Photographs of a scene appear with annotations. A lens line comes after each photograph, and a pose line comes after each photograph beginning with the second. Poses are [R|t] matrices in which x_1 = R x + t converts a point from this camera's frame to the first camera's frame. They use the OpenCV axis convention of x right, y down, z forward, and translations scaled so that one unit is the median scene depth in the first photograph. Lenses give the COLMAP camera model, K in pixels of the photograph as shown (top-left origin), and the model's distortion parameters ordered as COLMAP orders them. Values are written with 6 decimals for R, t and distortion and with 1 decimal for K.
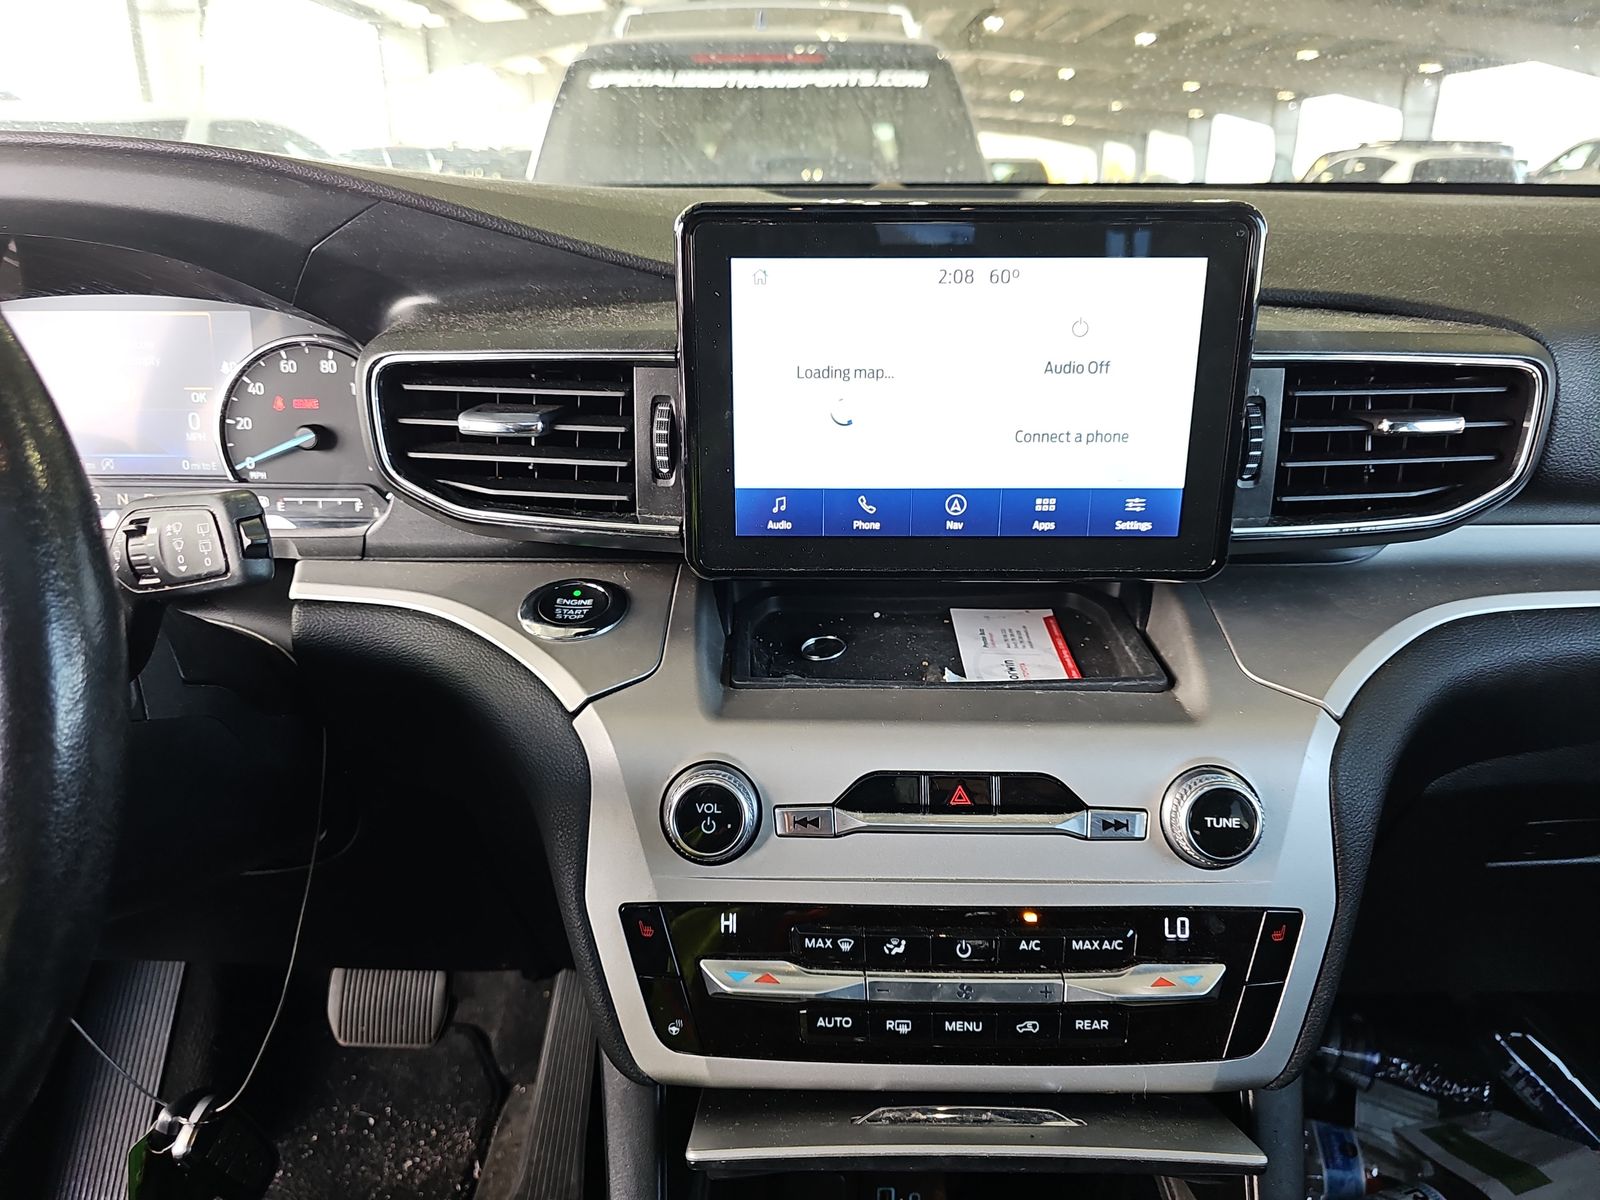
lens RADIAL K [[1001.6, 0, 800.0], [0, 1001.6, 600.0], [0, 0, 1]] dist [0.000032, -0.003718]
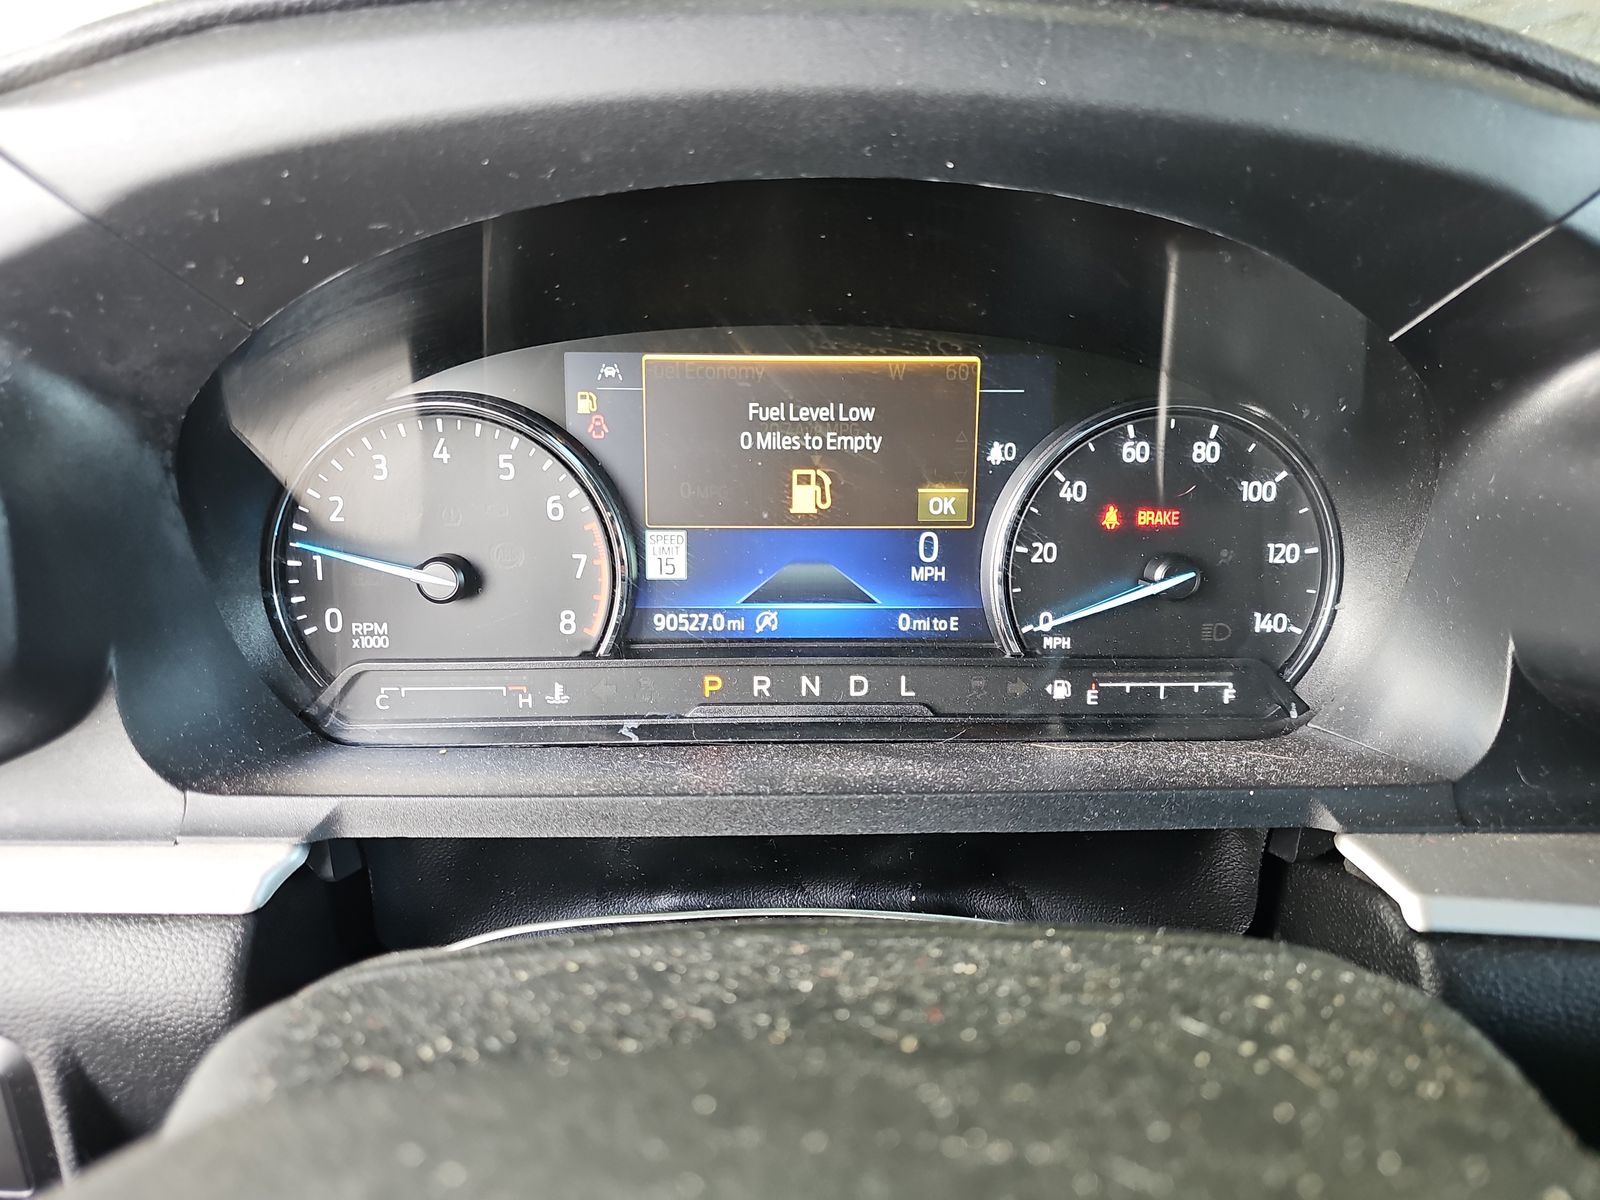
lens RADIAL K [[1001.6, 0, 800.0], [0, 1001.6, 600.0], [0, 0, 1]] dist [0.000032, -0.003718]
pose [[0.997784, -0.011732, 0.065491, -0.923771], [0.014857, 0.998764, -0.047435, -0.158568], [-0.064854, 0.048303, 0.996725, 0.572080]]
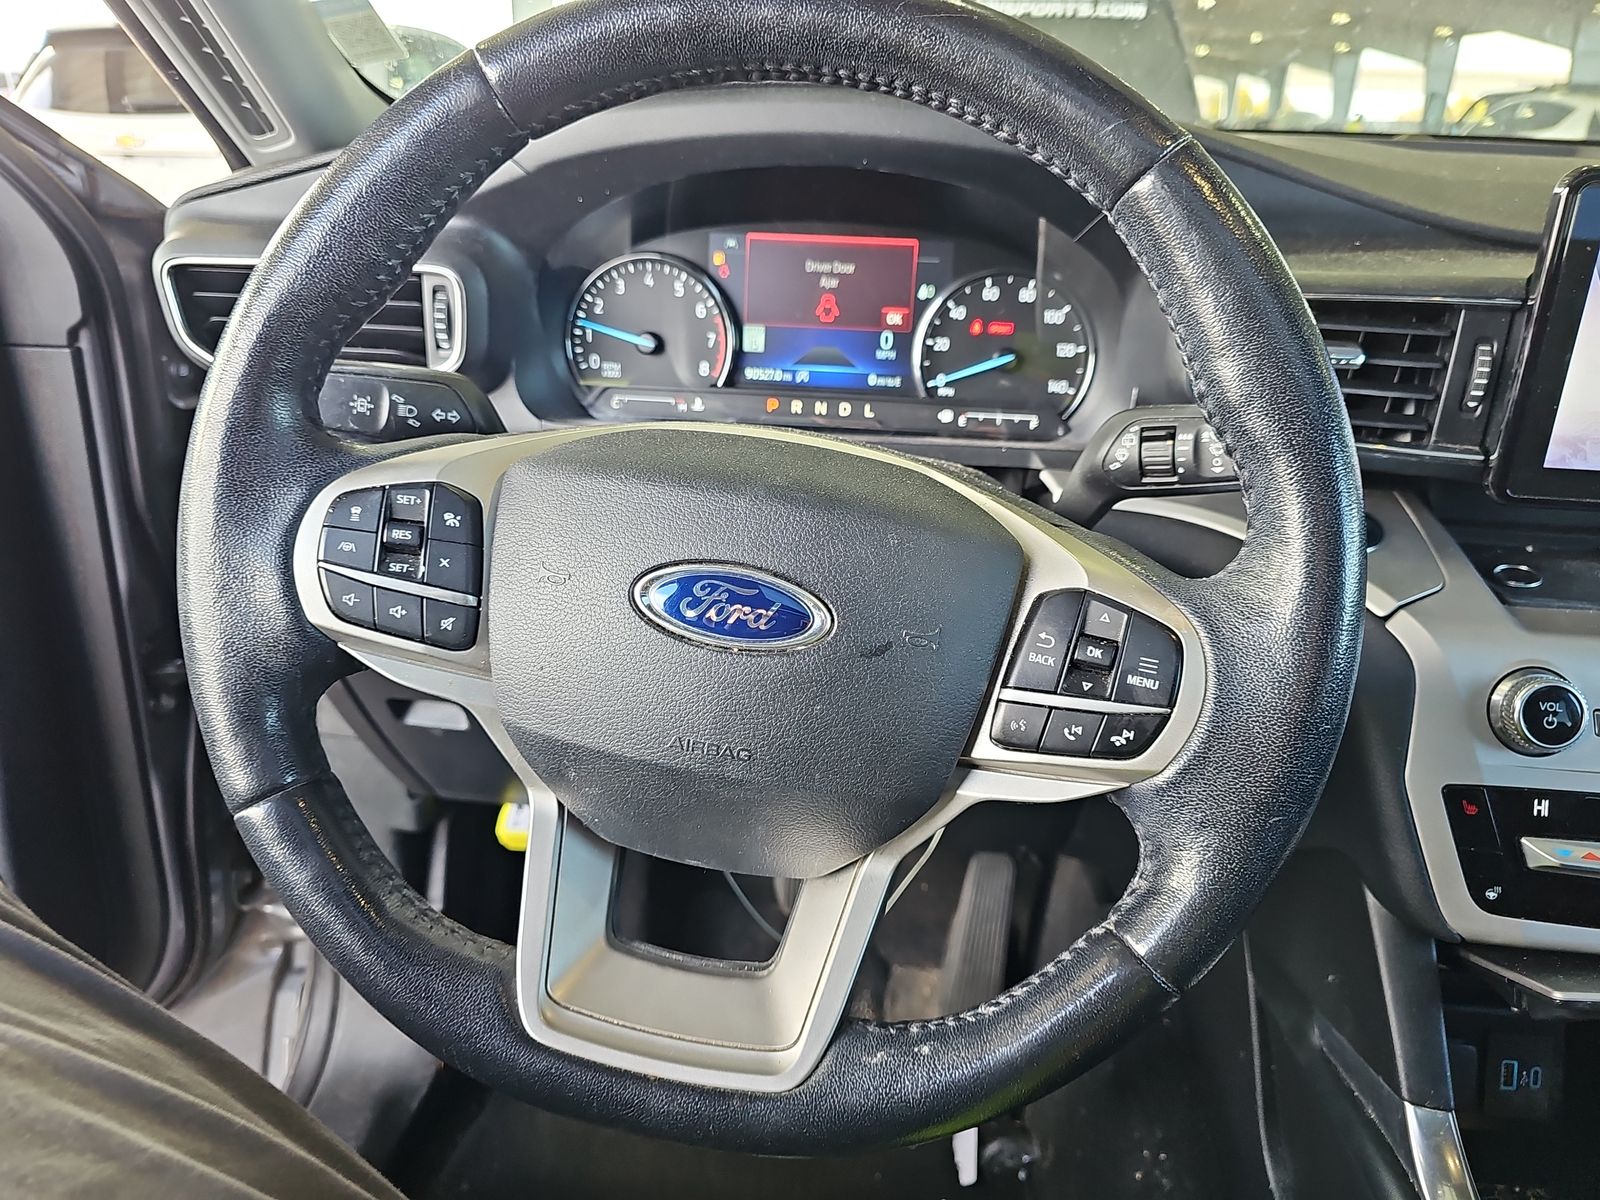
lens RADIAL K [[1001.6, 0, 800.0], [0, 1001.6, 600.0], [0, 0, 1]] dist [0.000032, -0.003718]
pose [[0.996099, 0.060019, -0.064684, -0.789140], [-0.055982, 0.996473, 0.062510, 0.057483], [0.068207, -0.058645, 0.995946, -0.166454]]
